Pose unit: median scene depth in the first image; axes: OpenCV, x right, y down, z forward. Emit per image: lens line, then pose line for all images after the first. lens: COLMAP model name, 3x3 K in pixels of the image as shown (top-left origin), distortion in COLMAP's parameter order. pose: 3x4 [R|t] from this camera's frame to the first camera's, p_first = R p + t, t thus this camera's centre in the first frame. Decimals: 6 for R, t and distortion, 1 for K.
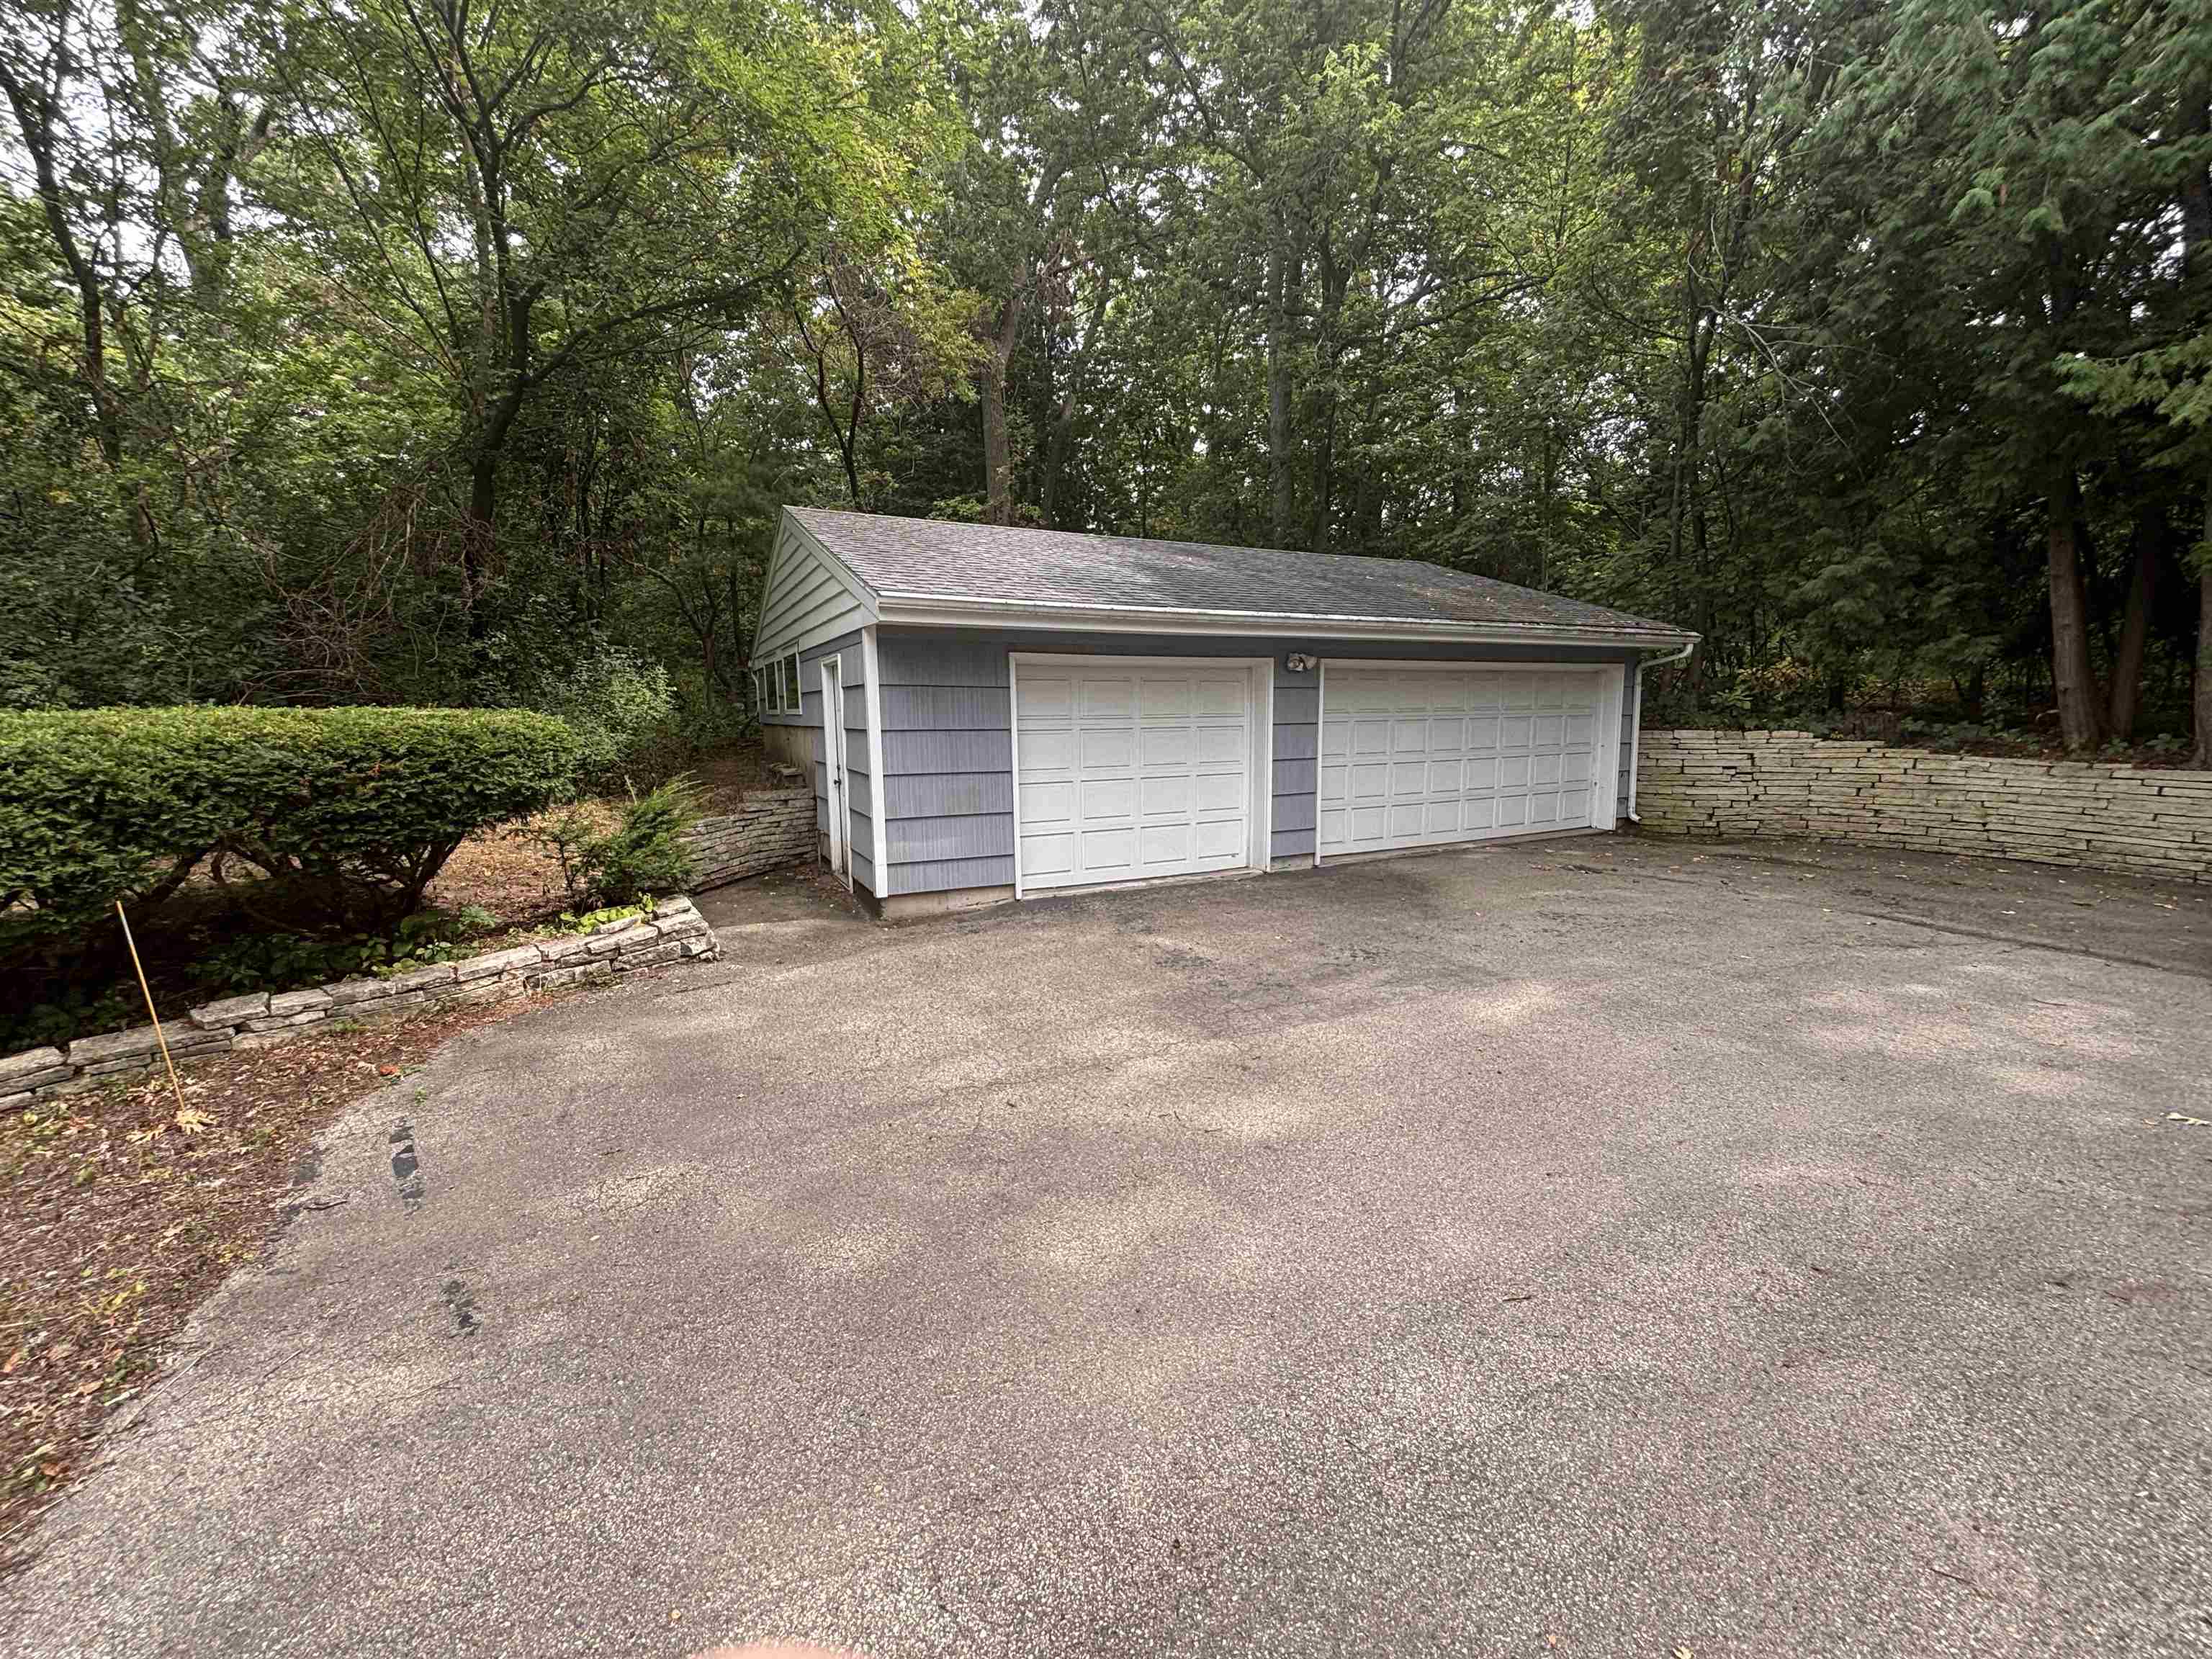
lens RADIAL K [[889.2, 0, 1106.0], [0, 889.2, 829.5], [0, 0, 1]] dist [0.000433, -0.000060]
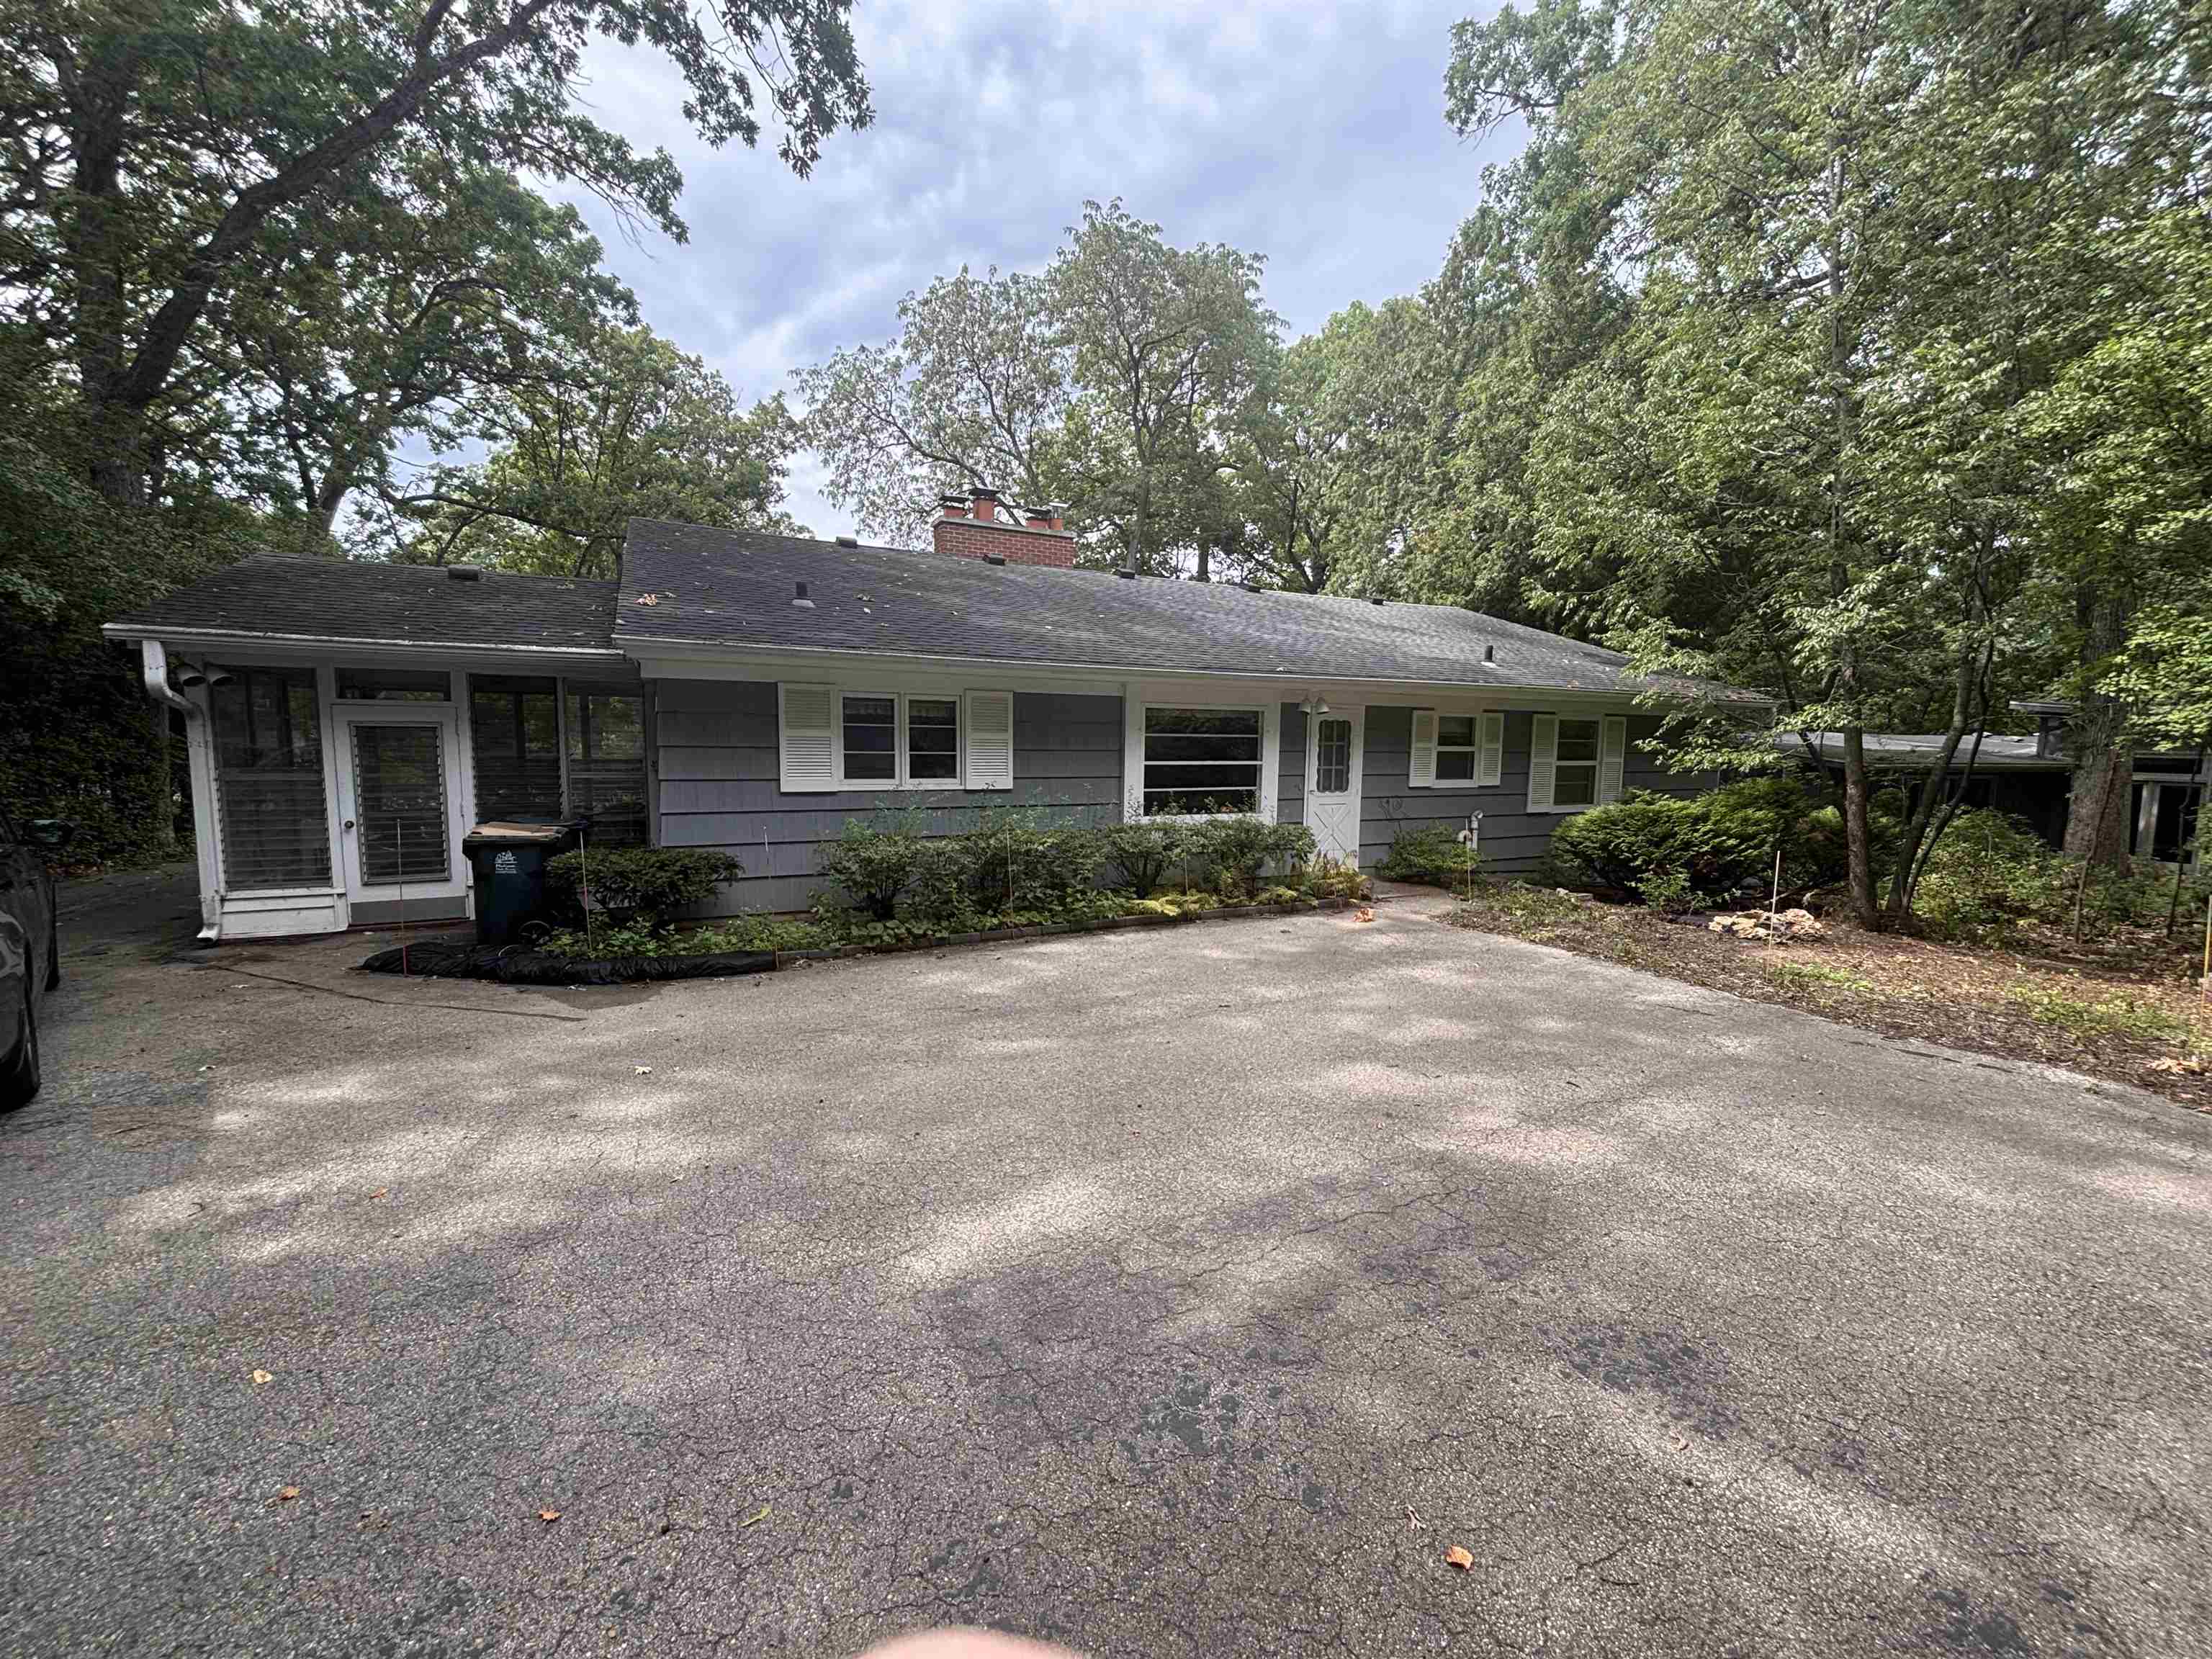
lens RADIAL K [[889.2, 0, 1106.0], [0, 889.2, 829.5], [0, 0, 1]] dist [0.000433, -0.000060]
pose [[-0.999934, 0.001533, -0.011382, 0.431526], [-0.001189, 0.971901, 0.235386, -0.245568], [0.011423, 0.235384, -0.971835, 1.685866]]
